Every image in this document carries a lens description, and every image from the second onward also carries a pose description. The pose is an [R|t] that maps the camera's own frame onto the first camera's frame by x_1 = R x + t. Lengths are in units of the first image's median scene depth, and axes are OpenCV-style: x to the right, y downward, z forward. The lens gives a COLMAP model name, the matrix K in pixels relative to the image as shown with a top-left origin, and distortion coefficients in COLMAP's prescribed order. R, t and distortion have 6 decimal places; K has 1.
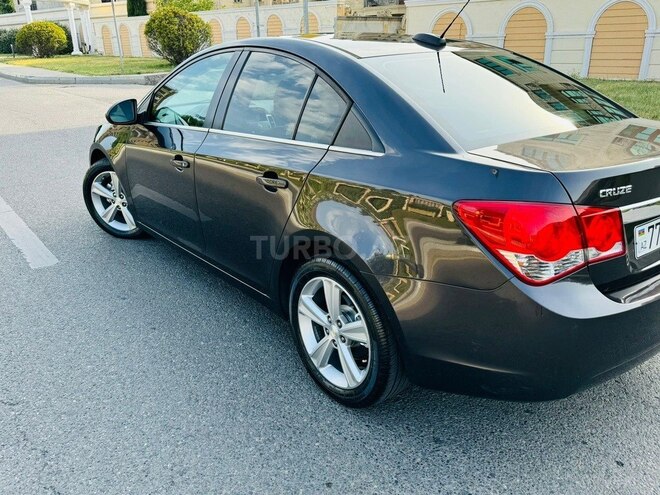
lens RADIAL K [[540.3, 0, 330.7], [0, 540.3, 259.4], [0, 0, 1]] dist [-0.000259, -0.011594]
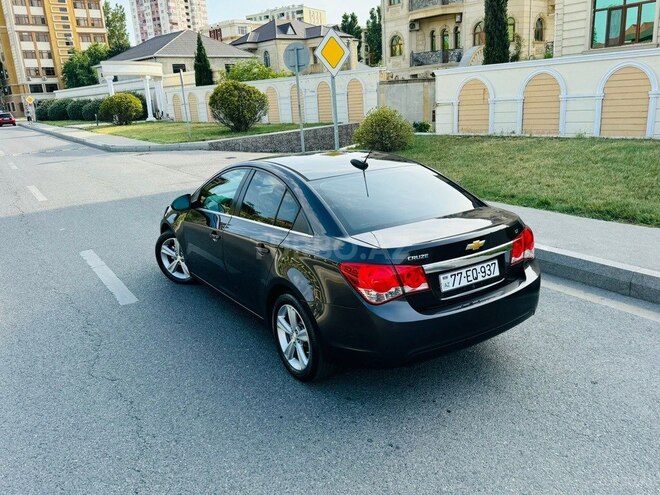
lens RADIAL K [[534.9, 0, 330.6], [0, 534.9, 254.5], [0, 0, 1]] dist [0.056963, -0.121291]
pose [[0.994022, -0.013342, -0.108363, 0.158102], [0.003141, 0.995589, -0.093764, 0.016759], [0.109136, 0.092863, 0.989680, -0.358981]]
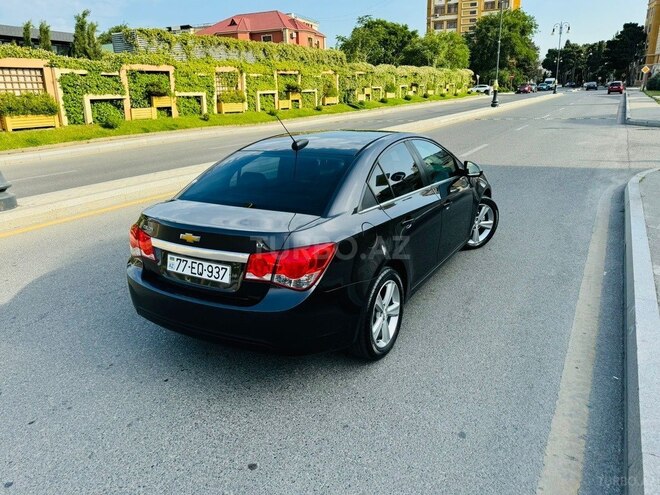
lens RADIAL K [[471.3, 0, 330.0], [0, 471.3, 247.5], [0, 0, 1]] dist [0.001042, 0.001423]
pose [[0.363460, 0.281570, -0.888040, 0.916733], [-0.317575, 0.933584, 0.166032, -0.220462], [0.875810, 0.221673, 0.428740, 0.315574]]
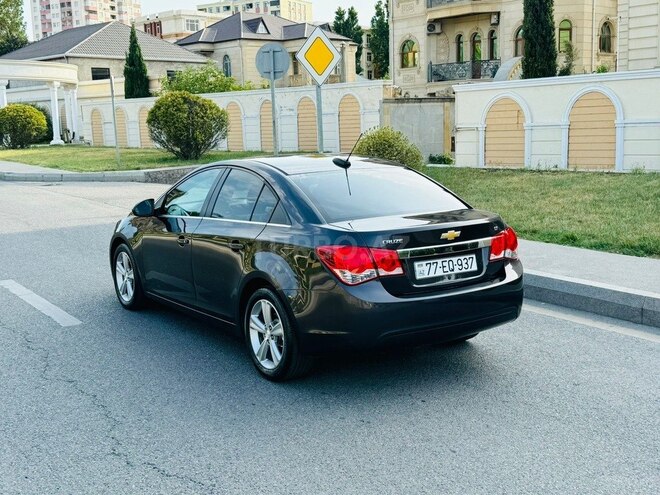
lens RADIAL K [[805.4, 0, 330.0], [0, 805.4, 247.5], [0, 0, 1]] dist [0.065570, -0.031184]
pose [[0.996446, 0.000021, -0.084229, 0.204737], [-0.018983, 0.974327, -0.224334, 0.216347], [0.082062, 0.225136, 0.970865, -0.730377]]
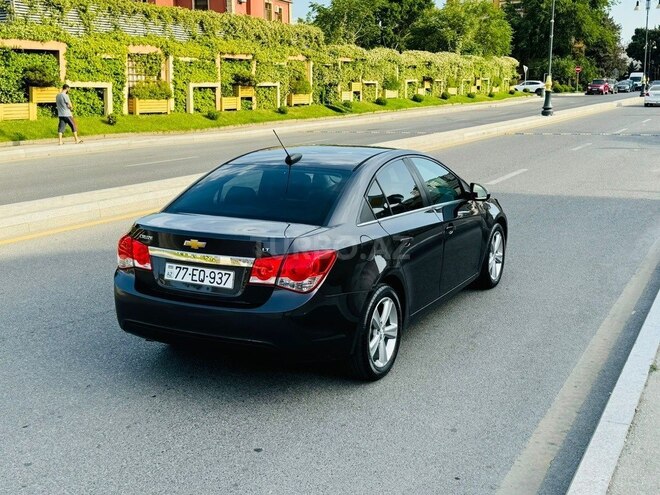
lens RADIAL K [[765.2, 0, 330.0], [0, 765.2, 247.5], [0, 0, 1]] dist [0.025597, -0.019339]
pose [[0.403466, 0.189760, -0.895101, 1.310592], [-0.337567, 0.940120, 0.047147, -0.176731], [0.850449, 0.283134, 0.443364, 0.109125]]
